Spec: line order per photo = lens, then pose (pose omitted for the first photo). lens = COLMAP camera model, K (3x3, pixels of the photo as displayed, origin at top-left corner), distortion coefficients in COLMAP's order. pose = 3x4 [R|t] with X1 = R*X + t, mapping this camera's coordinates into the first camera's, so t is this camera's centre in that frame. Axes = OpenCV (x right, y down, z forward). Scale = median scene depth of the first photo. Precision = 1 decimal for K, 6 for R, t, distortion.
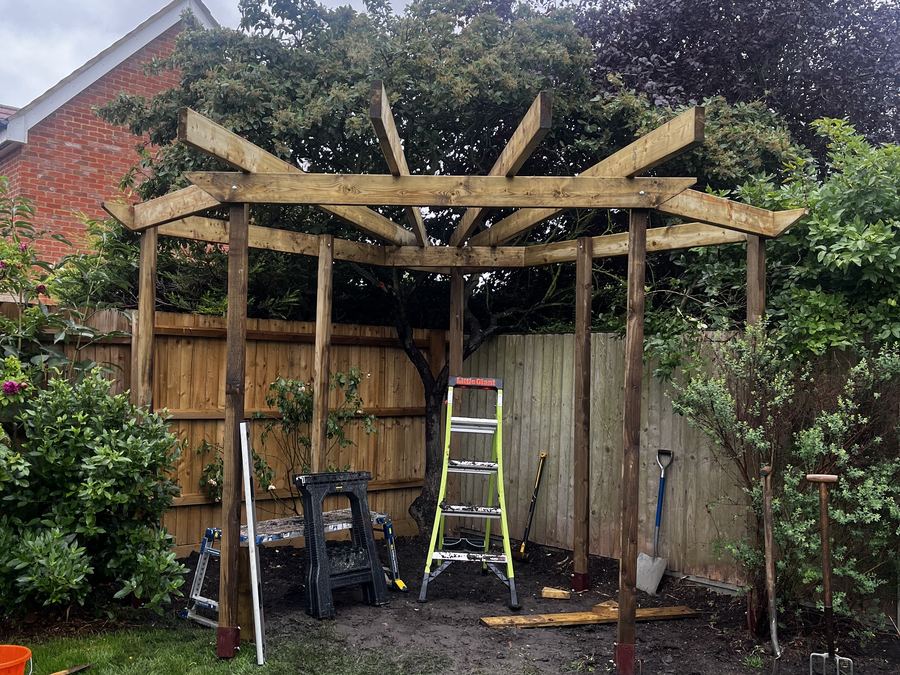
lens RADIAL K [[910.7, 0, 434.9], [0, 910.7, 376.2], [0, 0, 1]] dist [0.105853, 0.000000]
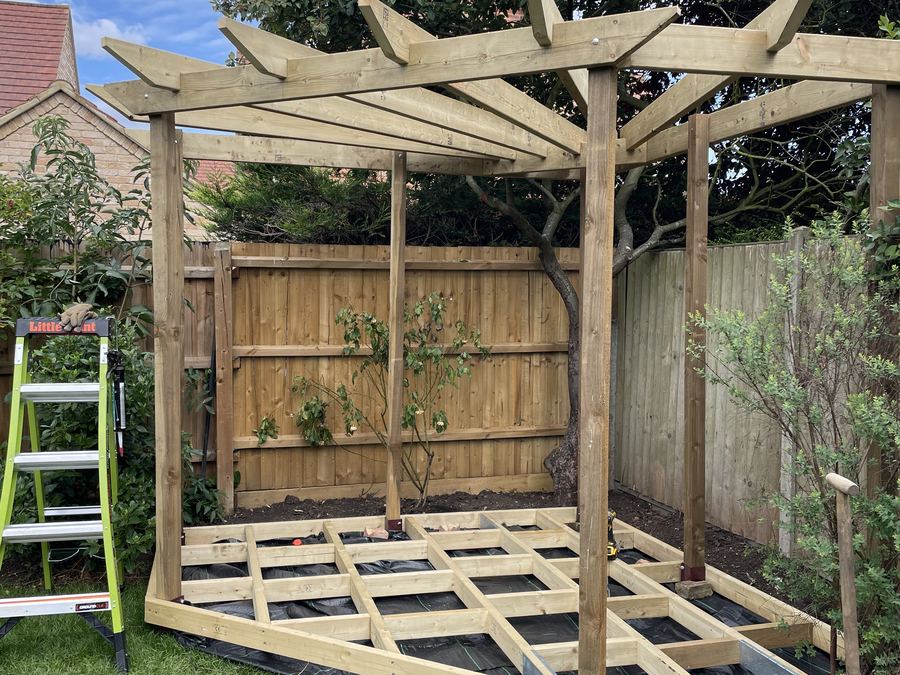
lens RADIAL K [[910.7, 0, 450.8], [0, 910.7, 339.6], [0, 0, 1]] dist [0.105853, 0.000000]
pose [[0.911737, 0.001154, -0.410774, 0.272520], [0.018378, 0.998880, 0.043598, -0.007951], [0.410364, -0.047299, 0.910694, 0.221148]]
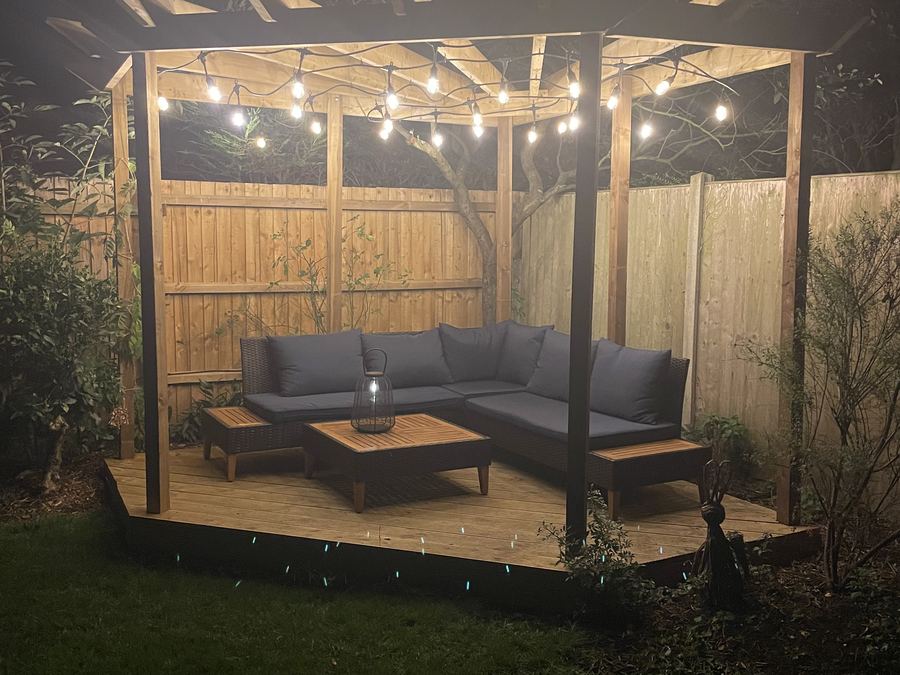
lens RADIAL K [[910.7, 0, 453.1], [0, 910.7, 335.2], [0, 0, 1]] dist [0.105853, 0.000000]
pose [[0.973460, 0.005448, -0.228794, 0.196675], [0.018179, 0.994717, 0.101031, -0.001731], [0.228136, -0.102509, 0.968218, 0.126007]]
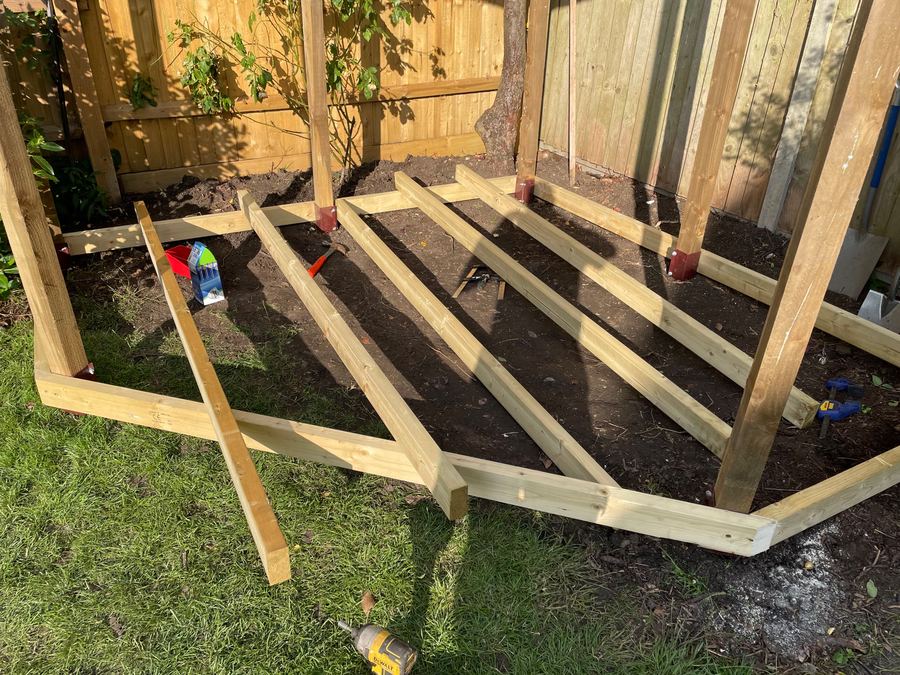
lens RADIAL K [[685.6, 0, 435.1], [0, 685.6, 333.2], [0, 0, 1]] dist [0.071117, -0.023589]
pose [[0.977983, 0.097849, -0.184322, 0.070992], [0.006517, 0.868508, 0.495632, 0.010434], [0.208582, -0.485921, 0.848749, 0.467945]]
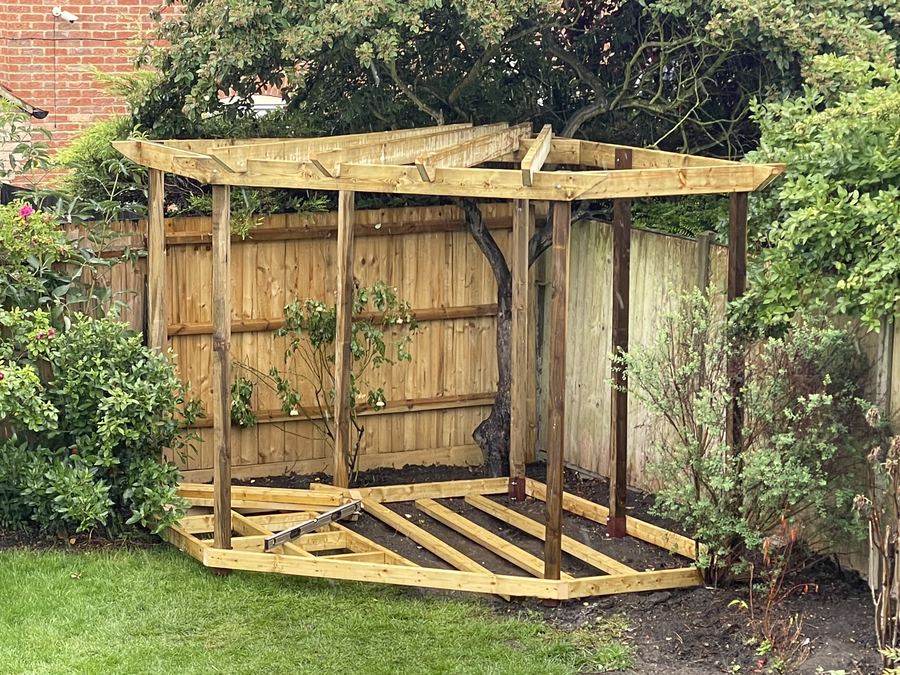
lens RADIAL K [[2496.7, 0, 448.6], [0, 2496.7, 334.9], [0, 0, 1]] dist [0.103782, 0.000000]
pose [[0.971028, 0.024387, -0.237719, 0.549196], [0.011913, 0.988602, 0.150078, -0.320587], [0.238670, -0.148562, 0.959670, -1.316670]]
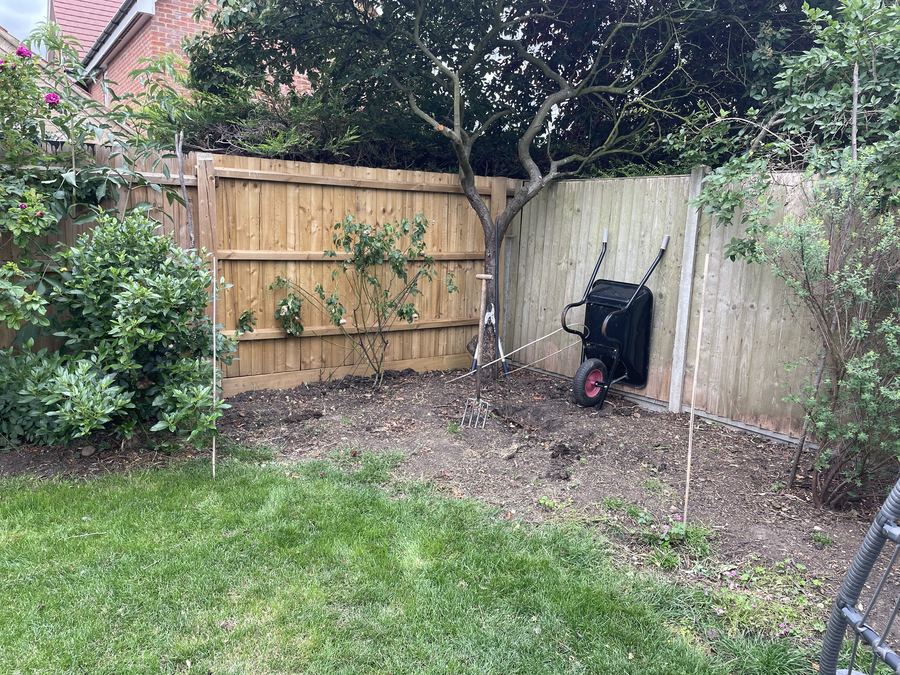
lens RADIAL K [[685.6, 0, 440.8], [0, 685.6, 341.2], [0, 0, 1]] dist [0.071117, -0.023589]
pose [[0.994418, 0.026247, -0.102193, 0.026403], [-0.008906, 0.985988, 0.166576, 0.004671], [0.105134, -0.164736, 0.980719, 0.223558]]
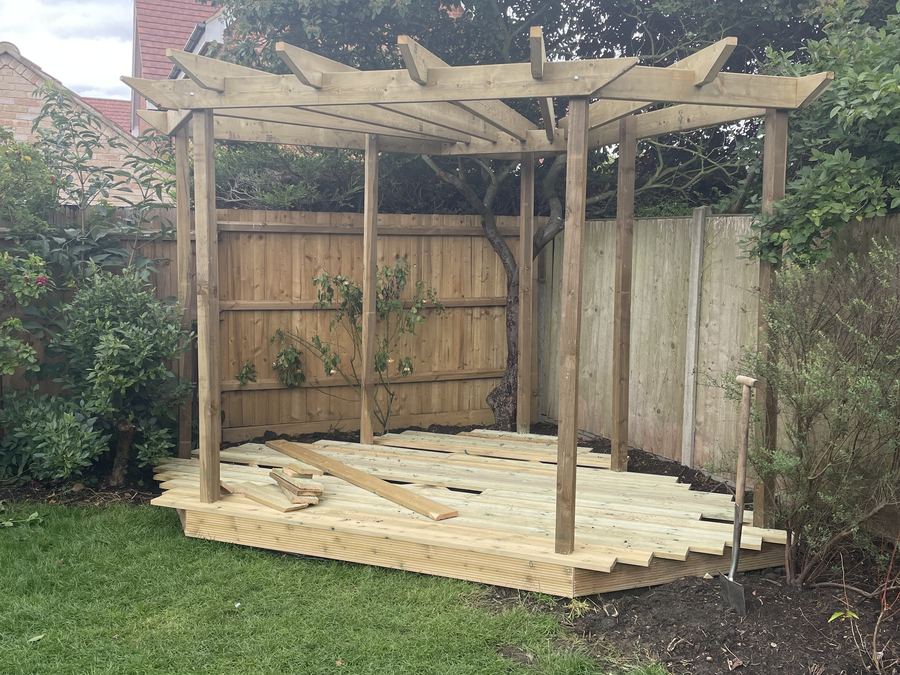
lens RADIAL K [[910.7, 0, 450.7], [0, 910.7, 335.6], [0, 0, 1]] dist [0.105853, 0.000000]
pose [[0.956940, 0.016062, -0.289842, 0.251906], [0.011617, 0.995549, 0.093524, -0.020478], [0.290054, -0.092864, 0.952494, 0.047215]]
